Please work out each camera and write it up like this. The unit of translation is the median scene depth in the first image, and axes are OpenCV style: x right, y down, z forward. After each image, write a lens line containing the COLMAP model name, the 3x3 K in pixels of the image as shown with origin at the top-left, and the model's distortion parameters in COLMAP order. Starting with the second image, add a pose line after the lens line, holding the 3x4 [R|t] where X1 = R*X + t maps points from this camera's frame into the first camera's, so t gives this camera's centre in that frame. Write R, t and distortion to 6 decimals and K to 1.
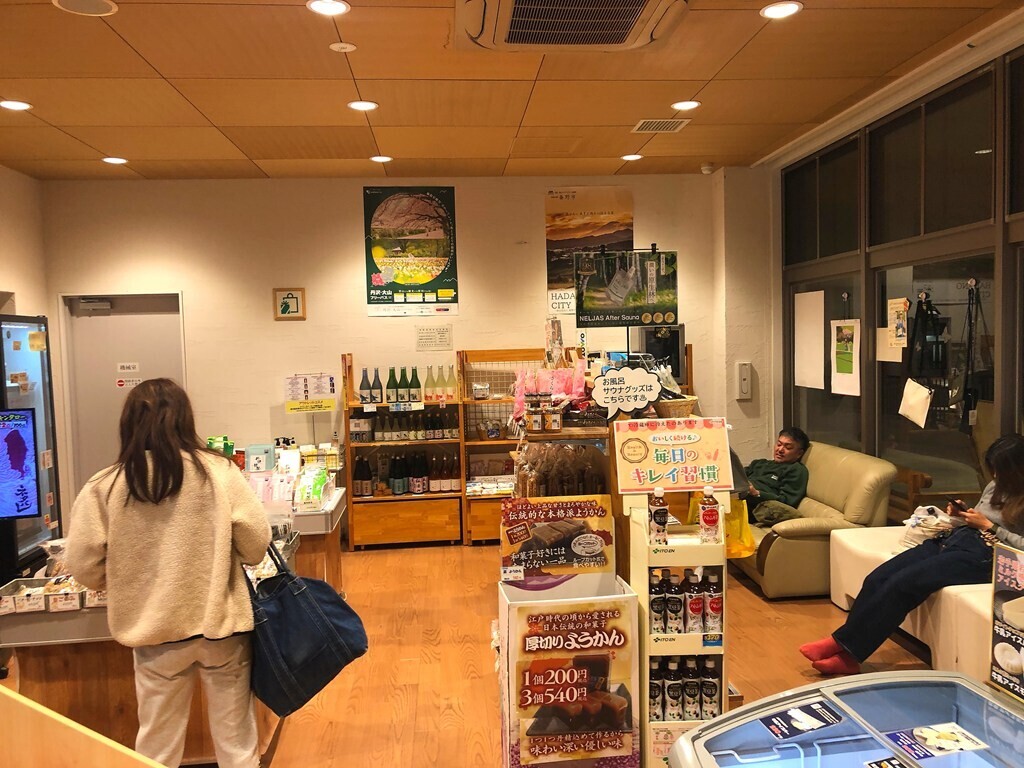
lens RADIAL K [[841.8, 0, 516.9], [0, 841.8, 384.6], [0, 0, 1]] dist [0.003933, 0.007869]
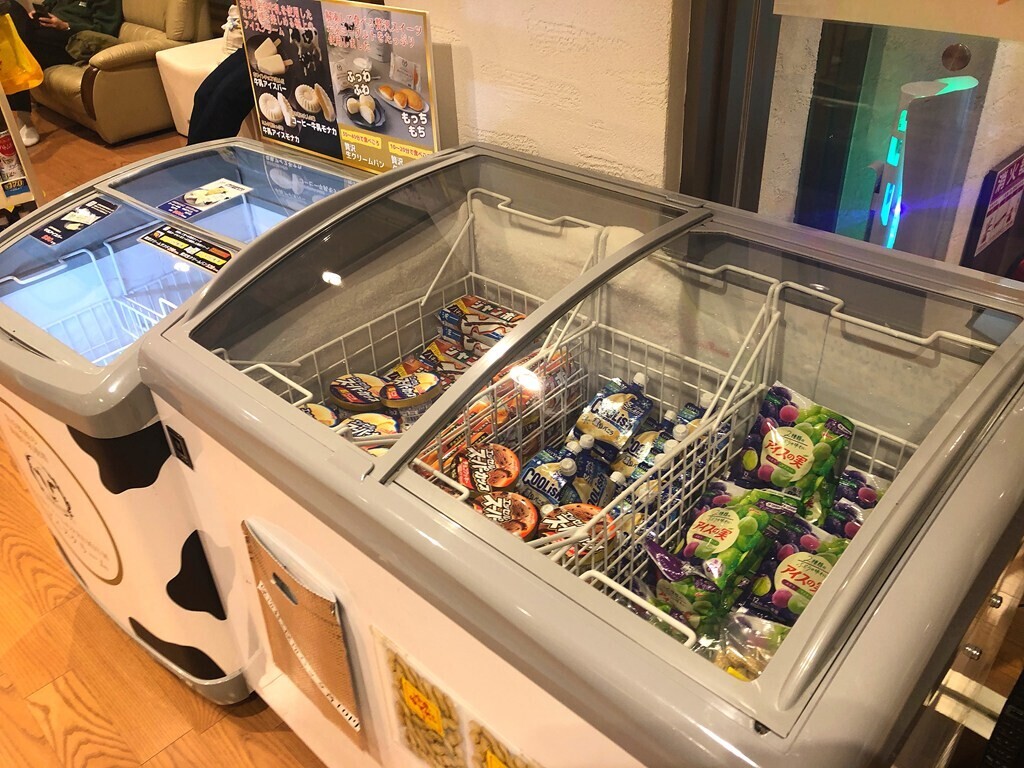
lens RADIAL K [[841.8, 0, 512.6], [0, 841.8, 386.6], [0, 0, 1]] dist [0.003933, 0.007869]
pose [[0.765267, -0.374131, 0.523825, 0.148793], [0.069069, 0.856781, 0.511033, 0.113178], [-0.639997, -0.354897, 0.681507, 0.009716]]
